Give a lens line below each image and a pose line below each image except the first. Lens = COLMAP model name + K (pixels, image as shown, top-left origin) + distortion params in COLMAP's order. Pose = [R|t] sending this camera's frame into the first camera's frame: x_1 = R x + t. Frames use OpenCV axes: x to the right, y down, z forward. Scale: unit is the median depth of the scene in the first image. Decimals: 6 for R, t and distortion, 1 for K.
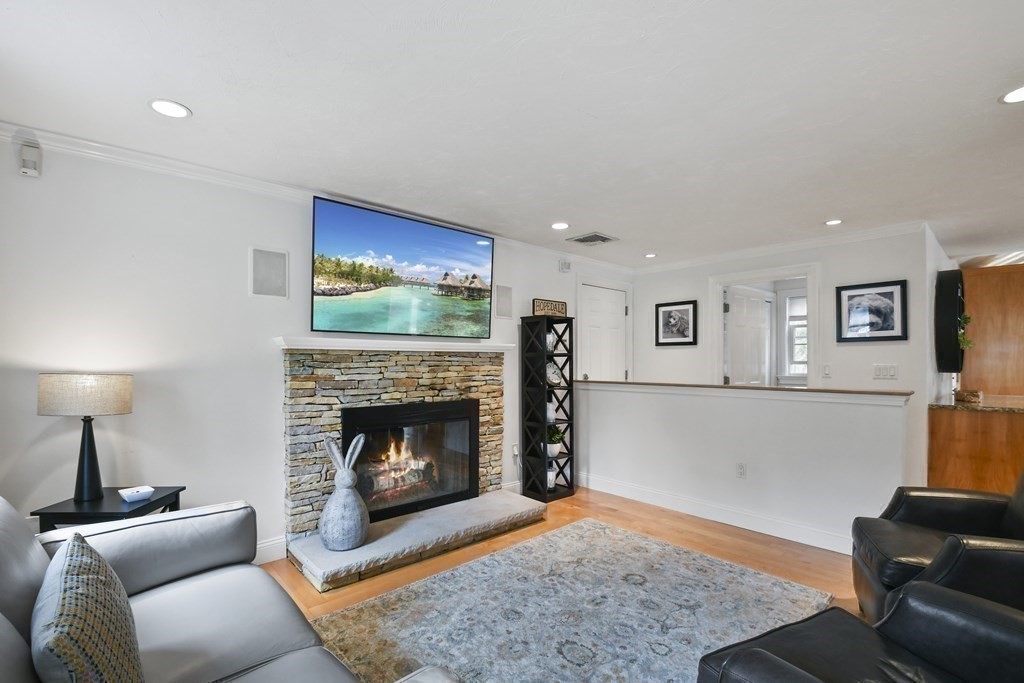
lens RADIAL K [[461.8, 0, 514.0], [0, 461.8, 363.5], [0, 0, 1]] dist [0.004327, -0.000186]
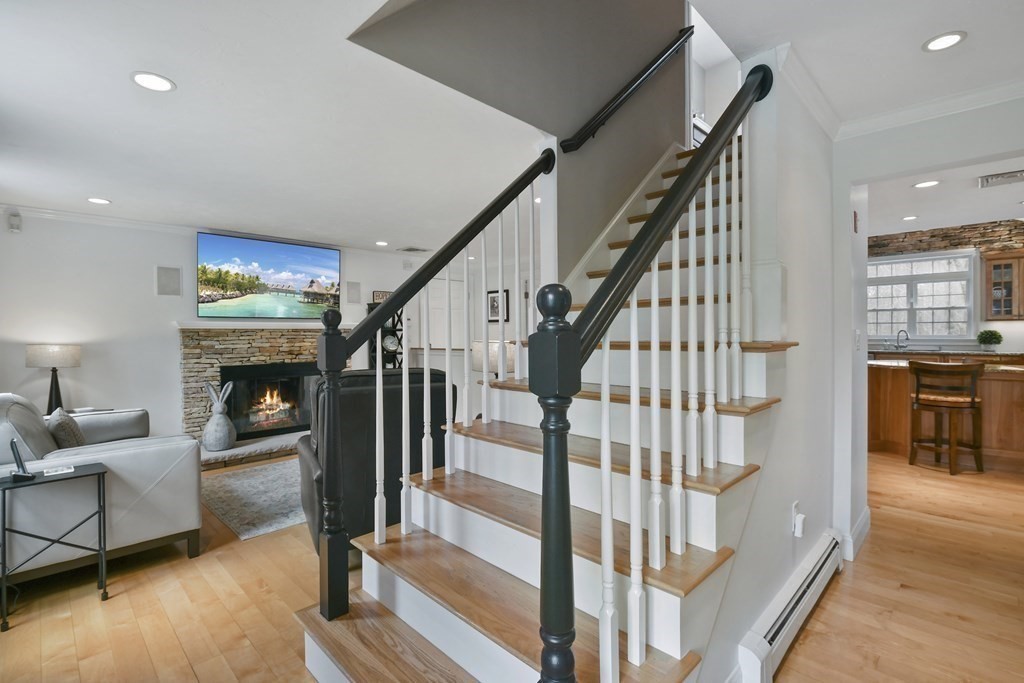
lens RADIAL K [[461.8, 0, 509.1], [0, 461.8, 343.3], [0, 0, 1]] dist [0.004327, -0.000186]
pose [[0.997856, -0.009460, 0.064756, 0.445927], [0.008263, 0.999791, 0.018715, -0.001704], [-0.064920, -0.018140, 0.997726, -0.556746]]
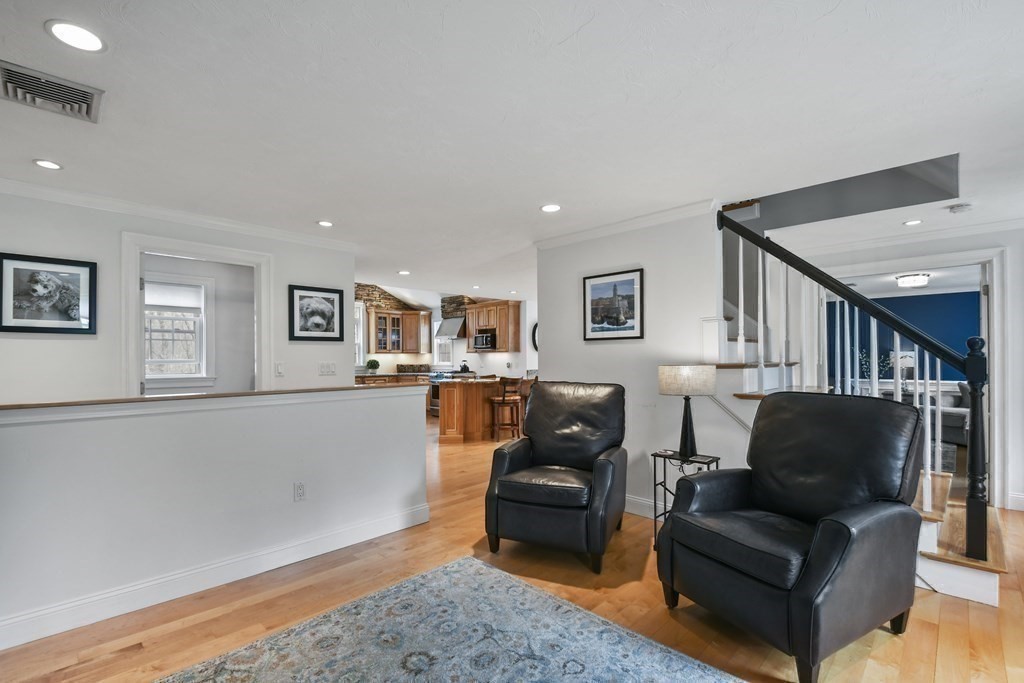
lens RADIAL K [[461.8, 0, 490.8], [0, 461.8, 354.0], [0, 0, 1]] dist [0.004327, -0.000186]
pose [[-0.038612, 0.010636, 0.999198, -0.375039], [0.010618, 0.999891, -0.010233, -0.002181], [-0.999198, 0.010214, -0.038720, 0.734077]]
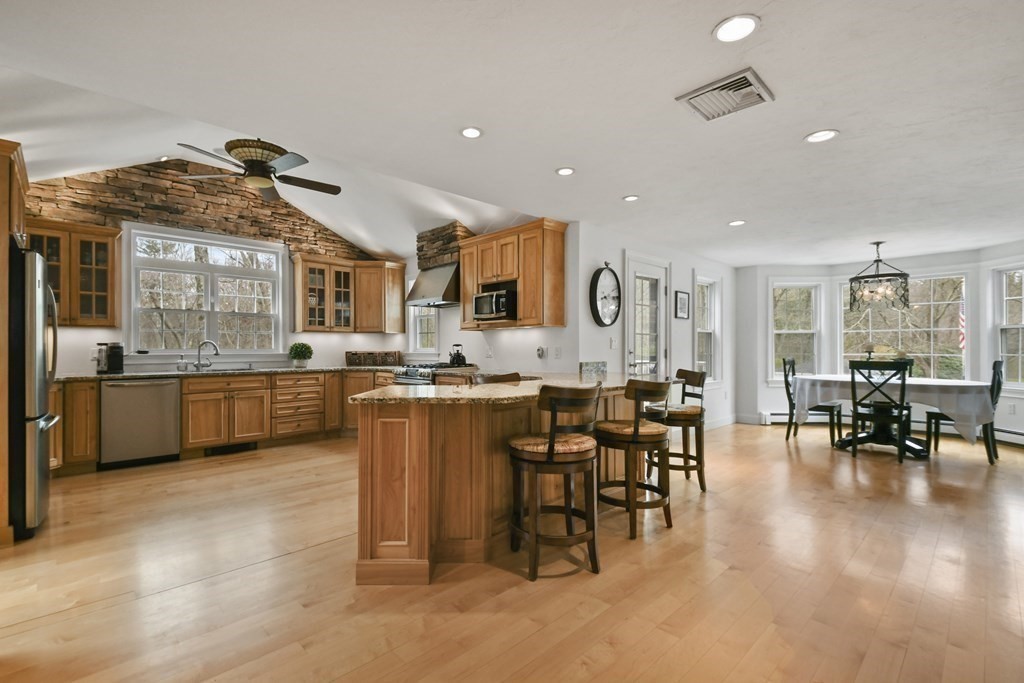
lens RADIAL K [[461.8, 0, 502.6], [0, 461.8, 348.9], [0, 0, 1]] dist [0.004327, -0.000186]
pose [[-0.043717, 0.000375, 0.999044, 0.932153], [0.006722, 0.999977, -0.000081, 0.023260], [-0.999021, 0.006712, -0.043718, 0.701979]]
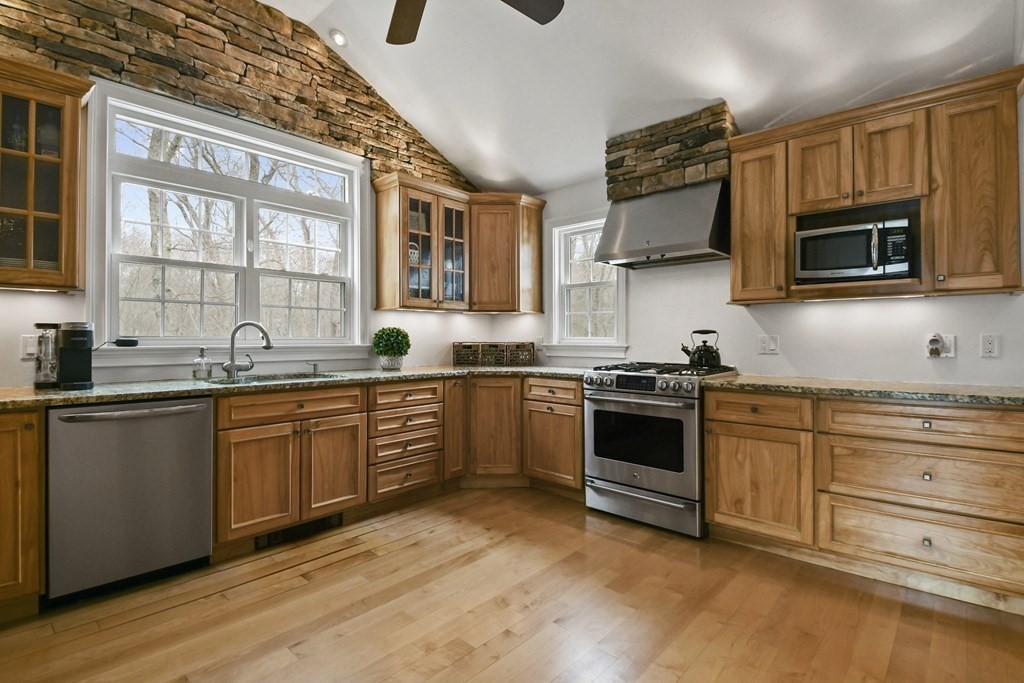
lens RADIAL K [[500.0, 0, 498.3], [0, 500.0, 338.5], [0, 0, 1]] dist [0.000101, -0.004649]
pose [[-0.090130, 0.002089, 0.995928, 1.606673], [0.003384, 0.999993, -0.001792, 0.022262], [-0.995924, 0.003208, -0.090136, 1.264449]]
